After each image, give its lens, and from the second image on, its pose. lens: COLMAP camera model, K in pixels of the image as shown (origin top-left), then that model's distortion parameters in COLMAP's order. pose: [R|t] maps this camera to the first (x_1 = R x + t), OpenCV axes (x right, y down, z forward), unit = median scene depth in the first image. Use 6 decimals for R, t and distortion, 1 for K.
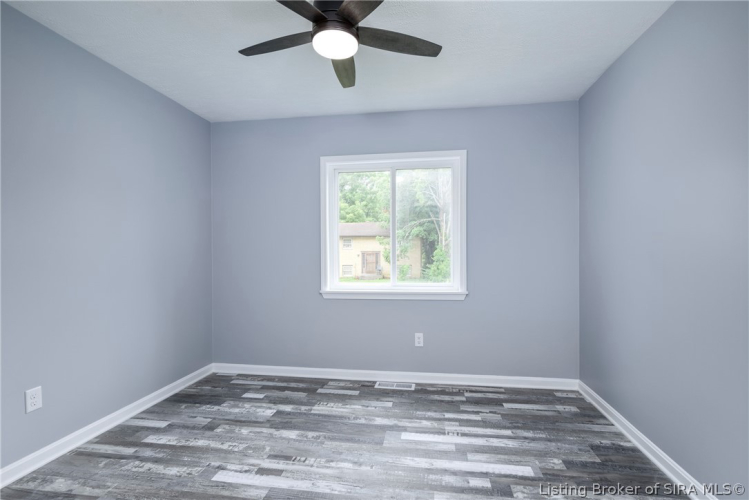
lens RADIAL K [[349.0, 0, 369.7], [0, 349.0, 248.1], [0, 0, 1]] dist [0.000019, -0.000715]
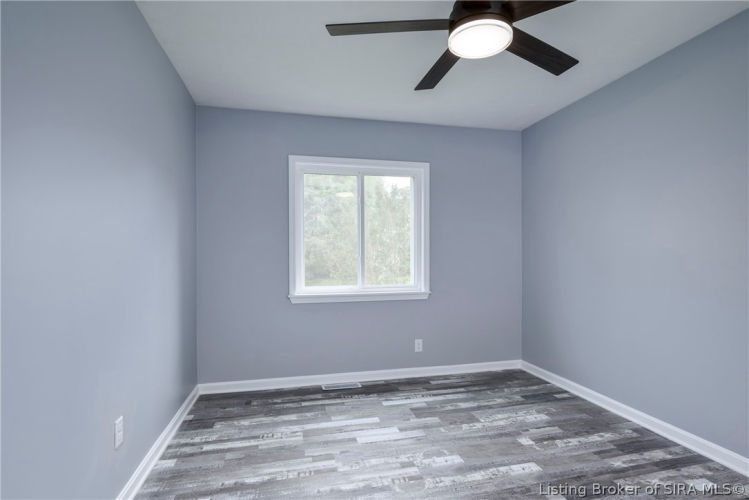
lens RADIAL K [[349.0, 0, 370.0], [0, 349.0, 254.2], [0, 0, 1]] dist [0.000019, -0.000715]
pose [[0.939304, 0.004476, 0.343058, -0.260859], [-0.006484, 0.999968, 0.004705, 0.003017], [-0.343026, -0.006643, 0.939303, 0.026075]]
